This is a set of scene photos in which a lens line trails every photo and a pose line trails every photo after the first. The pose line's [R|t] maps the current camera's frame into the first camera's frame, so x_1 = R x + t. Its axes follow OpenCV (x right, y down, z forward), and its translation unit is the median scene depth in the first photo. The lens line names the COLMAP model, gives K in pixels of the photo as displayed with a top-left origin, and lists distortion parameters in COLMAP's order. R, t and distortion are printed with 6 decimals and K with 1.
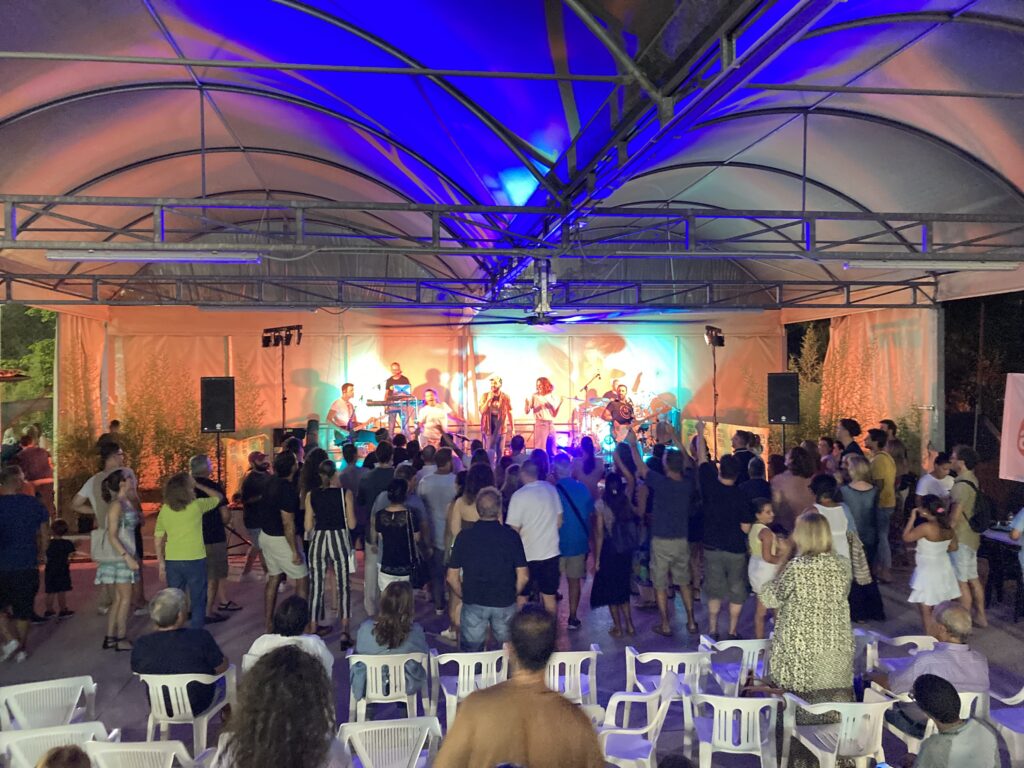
lens RADIAL K [[847.6, 0, 512.0], [0, 847.6, 384.0], [0, 0, 1]] dist [0.004766, 0.004382]
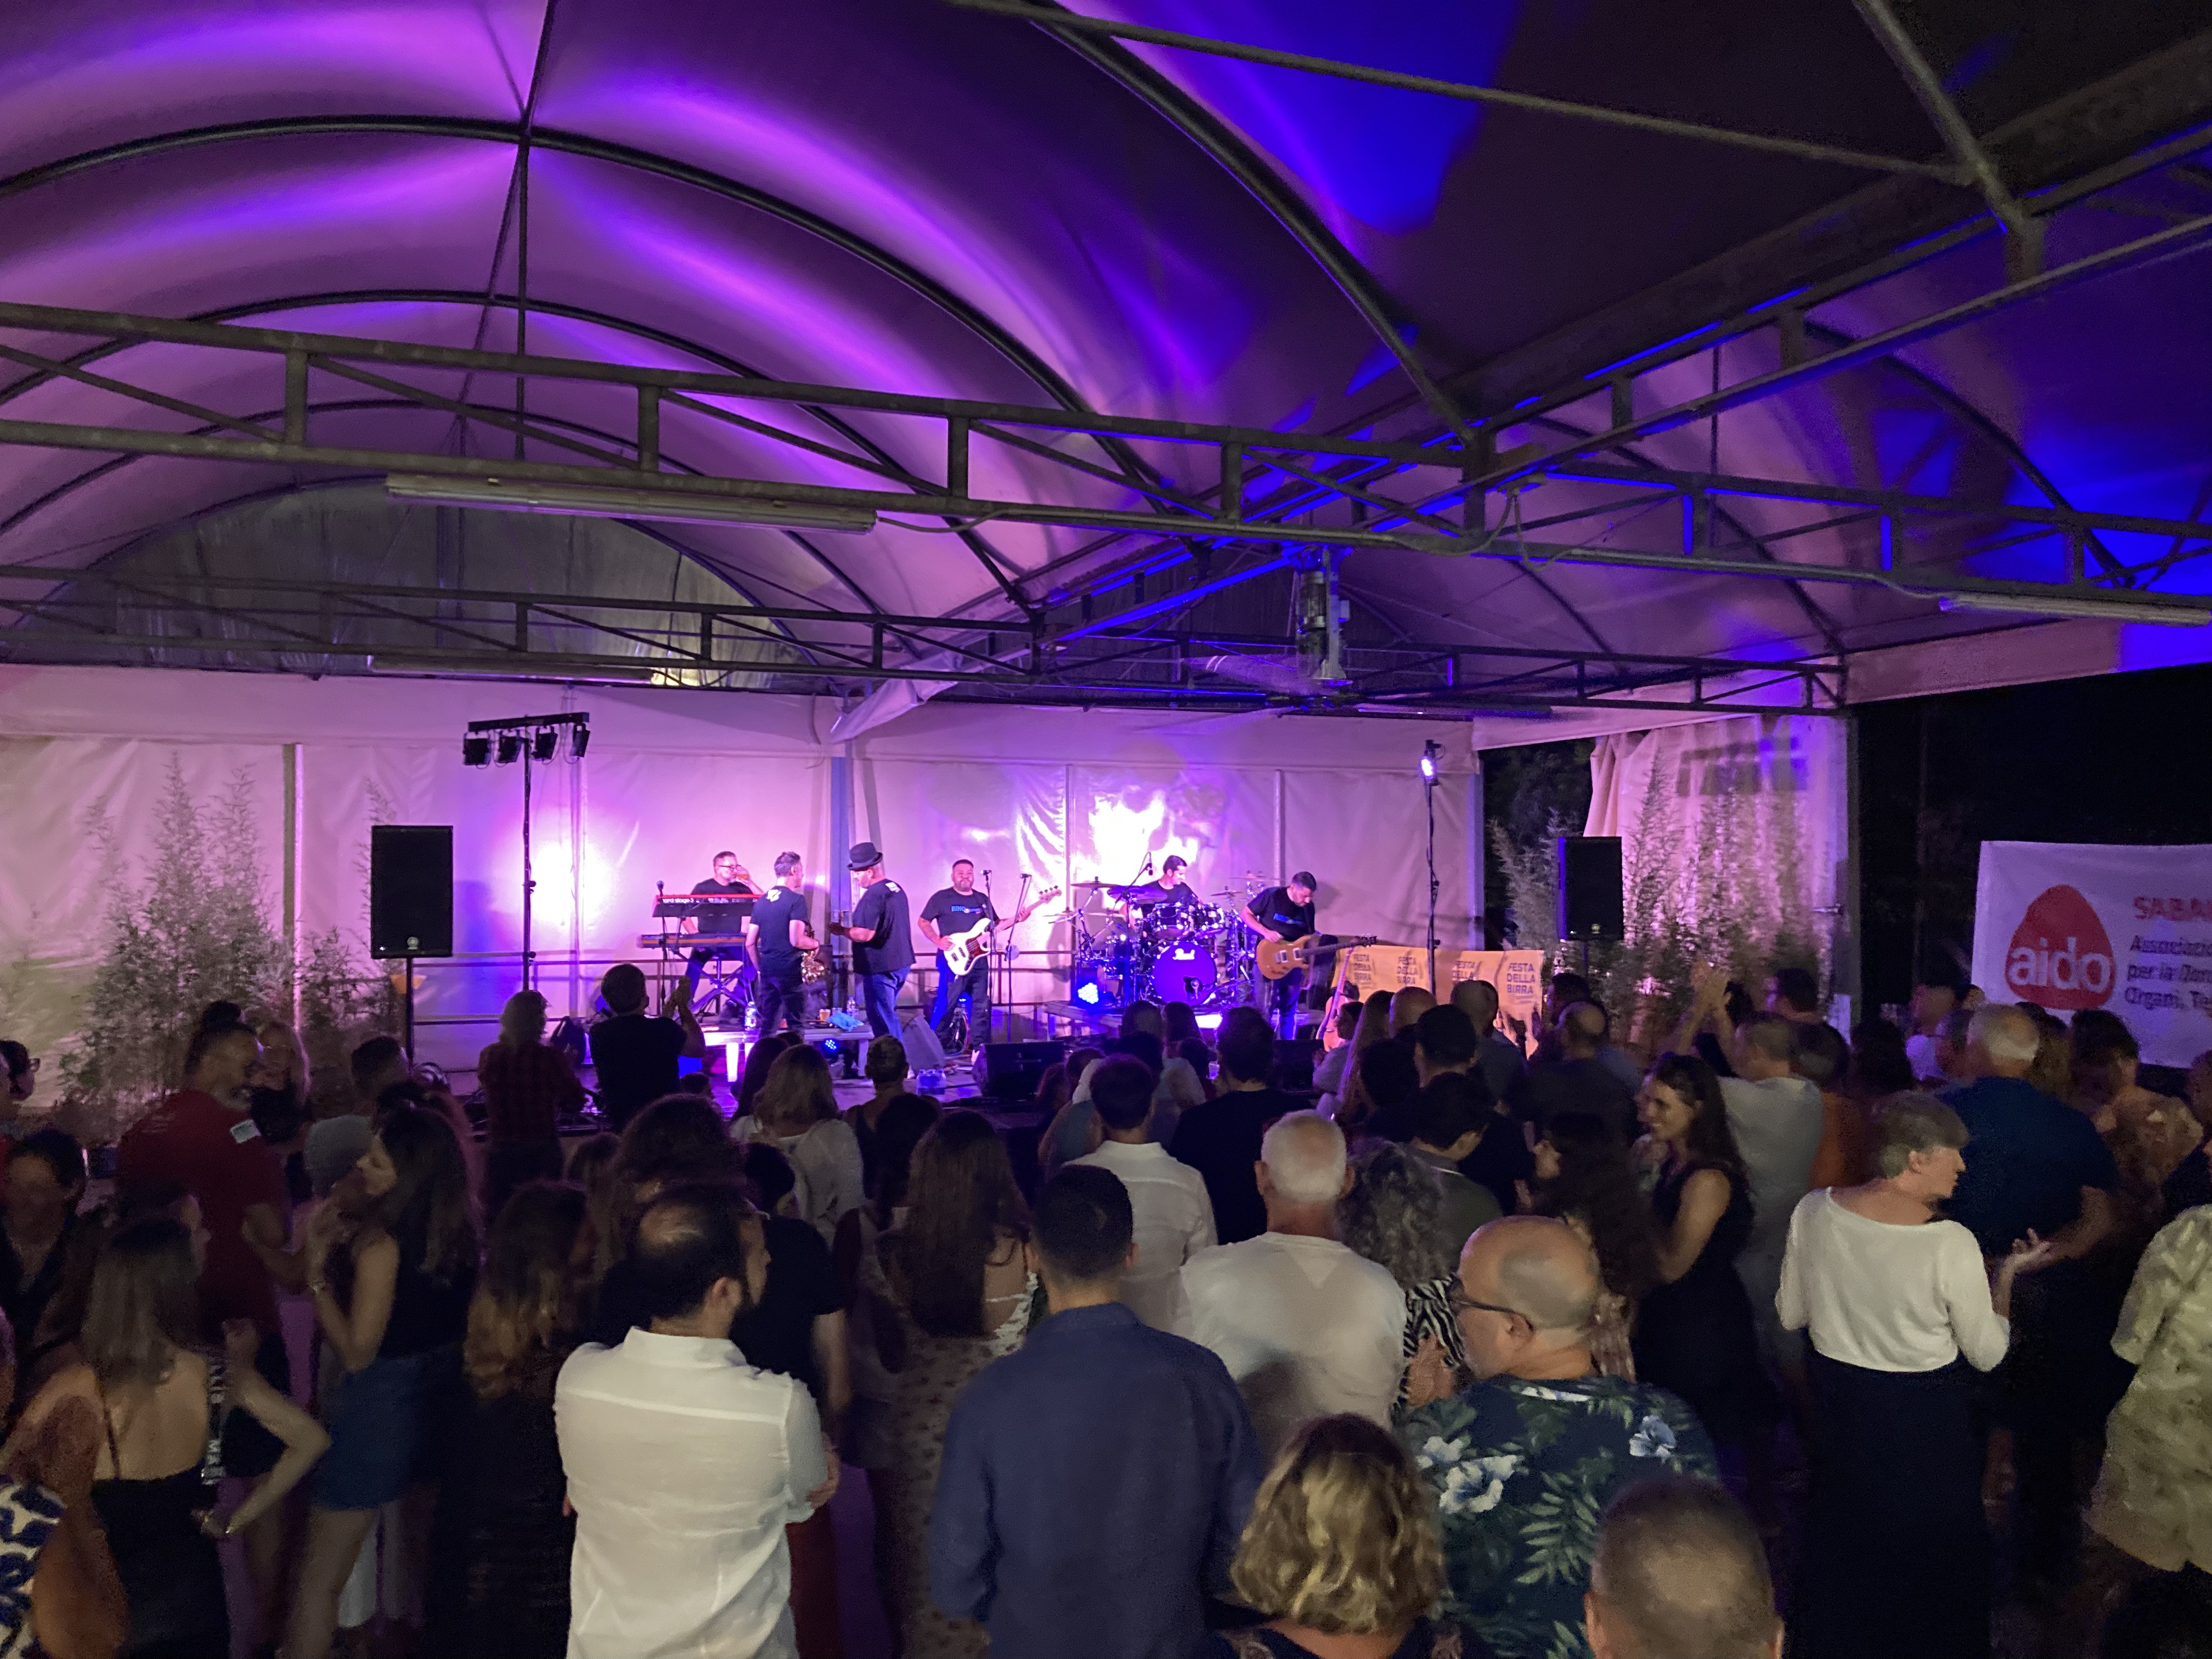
lens RADIAL K [[1843.0, 0, 1106.0], [0, 1843.0, 829.5], [0, 0, 1]] dist [0.004820, 0.006527]
pose [[0.970687, 0.012563, 0.240017, -0.205833], [-0.003121, 0.999208, -0.039680, 0.025557], [-0.240325, 0.037768, 0.969957, 0.021631]]
